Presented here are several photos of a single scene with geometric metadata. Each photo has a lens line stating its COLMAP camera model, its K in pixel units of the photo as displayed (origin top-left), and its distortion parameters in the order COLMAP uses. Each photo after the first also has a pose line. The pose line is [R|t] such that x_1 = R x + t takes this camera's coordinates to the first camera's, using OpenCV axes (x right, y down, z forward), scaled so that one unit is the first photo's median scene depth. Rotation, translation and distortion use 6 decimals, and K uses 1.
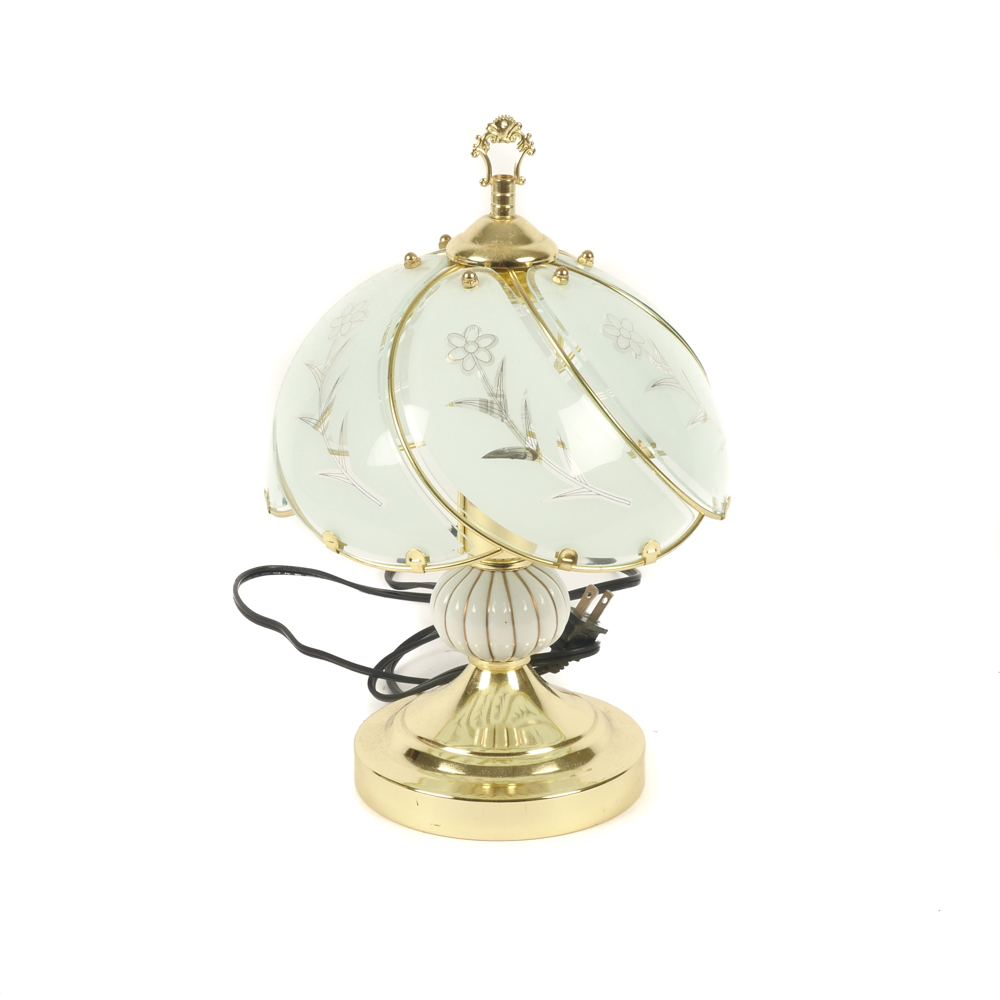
lens RADIAL K [[3336.1, 0, 500.0], [0, 3336.1, 500.0], [0, 0, 1]] dist [-0.016327, -0.070253]
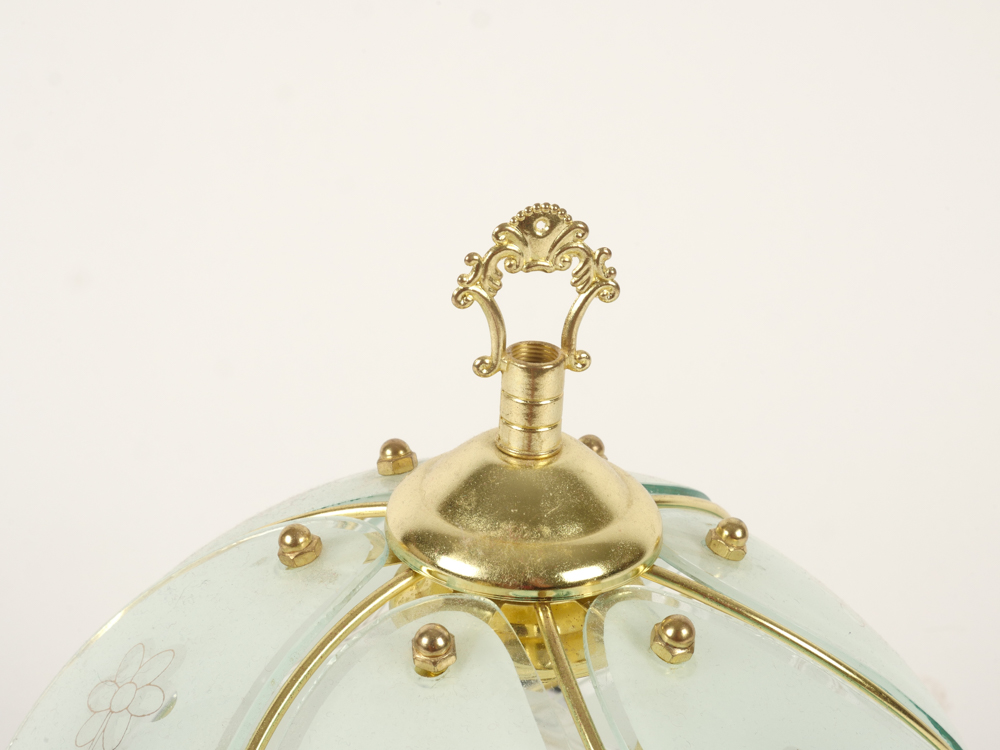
lens RADIAL K [[2035.4, 0, 499.0], [0, 2035.4, 357.8], [0, 0, 1]] dist [0.095525, 0.565079]
pose [[0.999110, 0.040281, -0.012505, -0.000111], [-0.038765, 0.993814, 0.104076, -0.121044], [0.016619, -0.103498, 0.994491, 0.761837]]
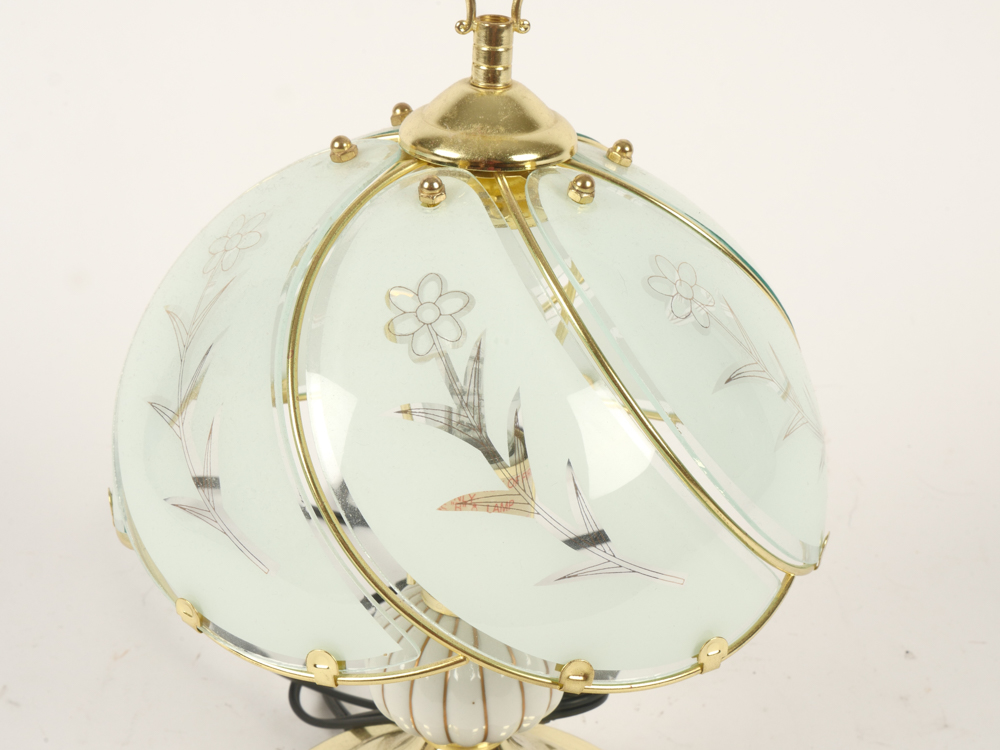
lens RADIAL K [[2035.4, 0, 499.0], [0, 2035.4, 357.8], [0, 0, 1]] dist [0.095525, 0.565079]
pose [[0.999295, 0.037361, 0.003707, 0.002842], [-0.037543, 0.995355, 0.088650, -0.068075], [-0.000377, -0.088727, 0.996056, 0.619256]]
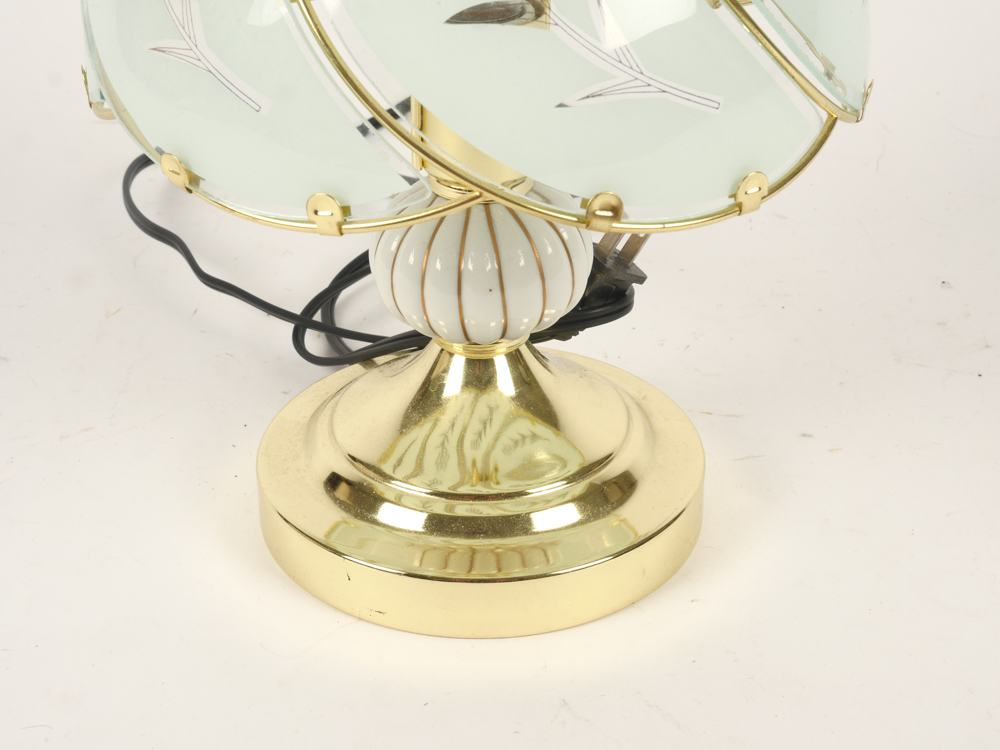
lens RADIAL K [[2035.4, 0, 499.0], [0, 2035.4, 357.8], [0, 0, 1]] dist [0.095525, 0.565079]
pose [[0.999975, -0.001717, 0.006928, 0.000775], [0.000508, 0.985278, 0.170962, -0.014934], [-0.007120, -0.170954, 0.985253, 0.645777]]
